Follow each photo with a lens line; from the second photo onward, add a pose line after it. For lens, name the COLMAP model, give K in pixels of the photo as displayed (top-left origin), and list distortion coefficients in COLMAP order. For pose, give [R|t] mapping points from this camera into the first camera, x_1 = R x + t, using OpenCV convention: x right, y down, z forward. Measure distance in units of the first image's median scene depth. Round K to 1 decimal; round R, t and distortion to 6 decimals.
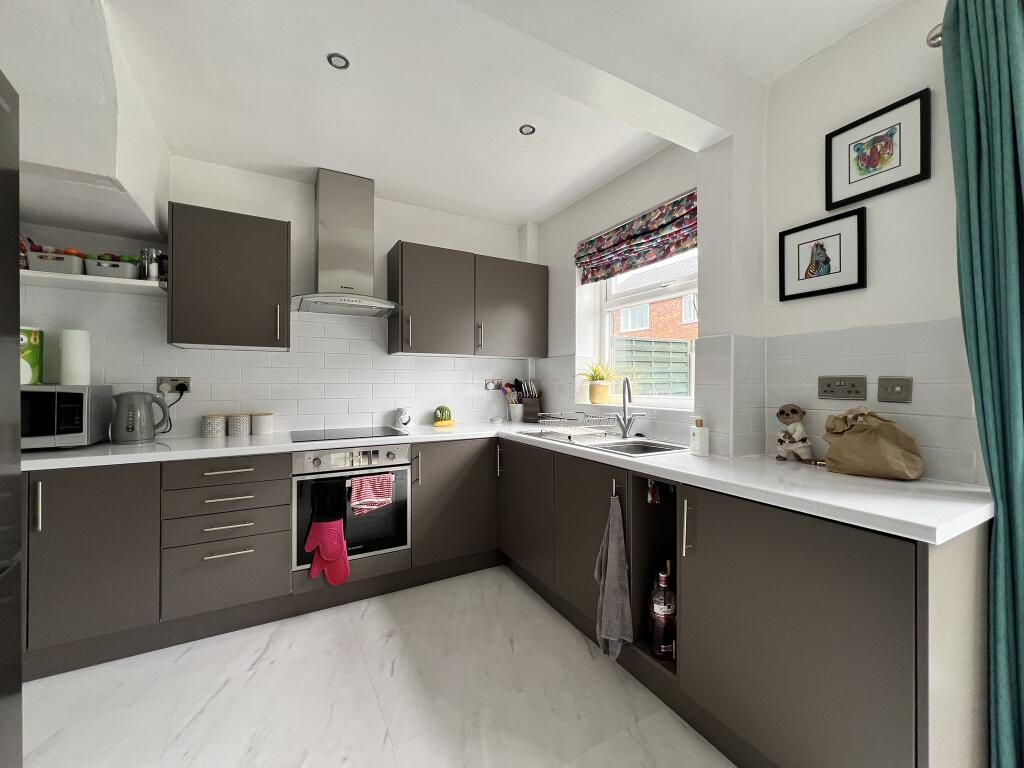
lens RADIAL K [[411.4, 0, 510.7], [0, 411.4, 380.8], [0, 0, 1]] dist [-0.001825, 0.000437]
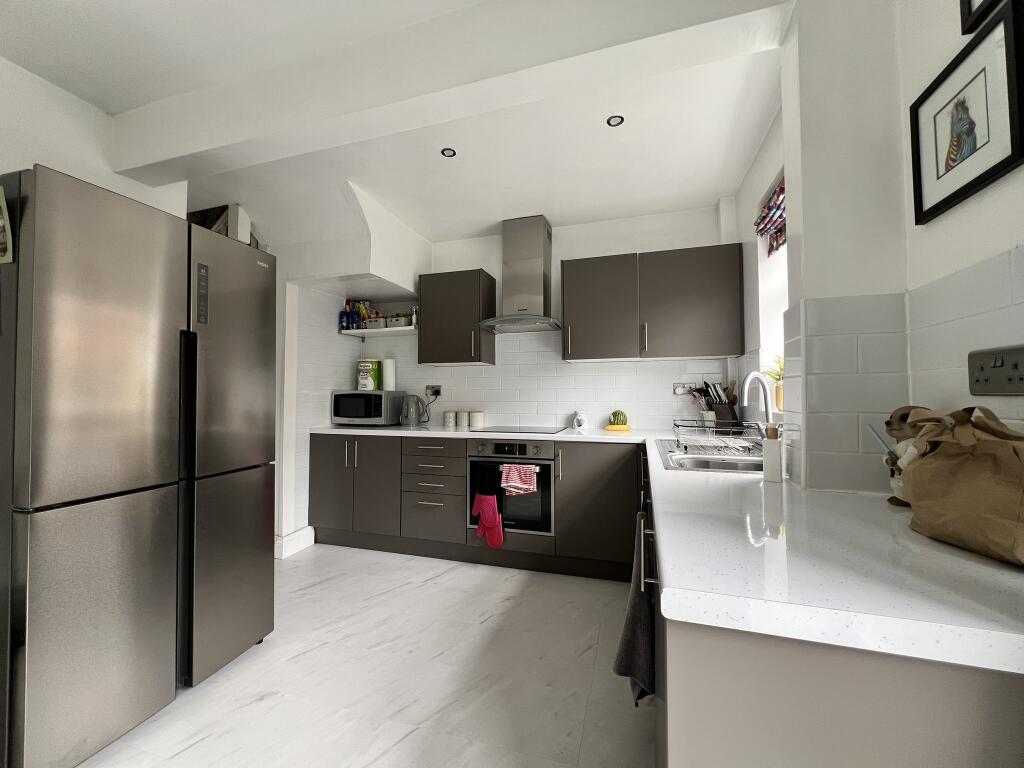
lens RADIAL K [[411.4, 0, 510.1], [0, 411.4, 379.9], [0, 0, 1]] dist [-0.001825, 0.000437]
pose [[0.683734, -0.030630, -0.729088, 0.502000], [0.006920, 0.999346, -0.035495, 0.026532], [0.729699, 0.019224, 0.683499, 0.155590]]
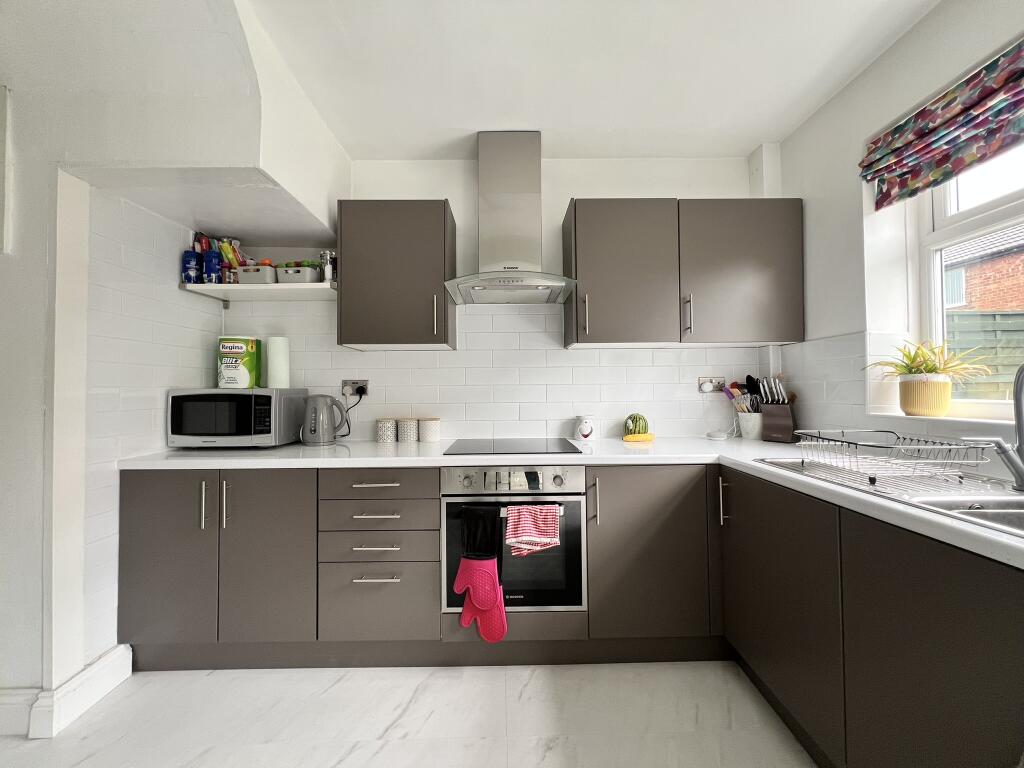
lens RADIAL K [[411.4, 0, 510.3], [0, 411.4, 380.8], [0, 0, 1]] dist [-0.001825, 0.000437]
pose [[0.875856, -0.017771, -0.482245, -0.006262], [0.012026, 0.999815, -0.015002, 0.012344], [0.482423, 0.007340, 0.875908, 0.305943]]
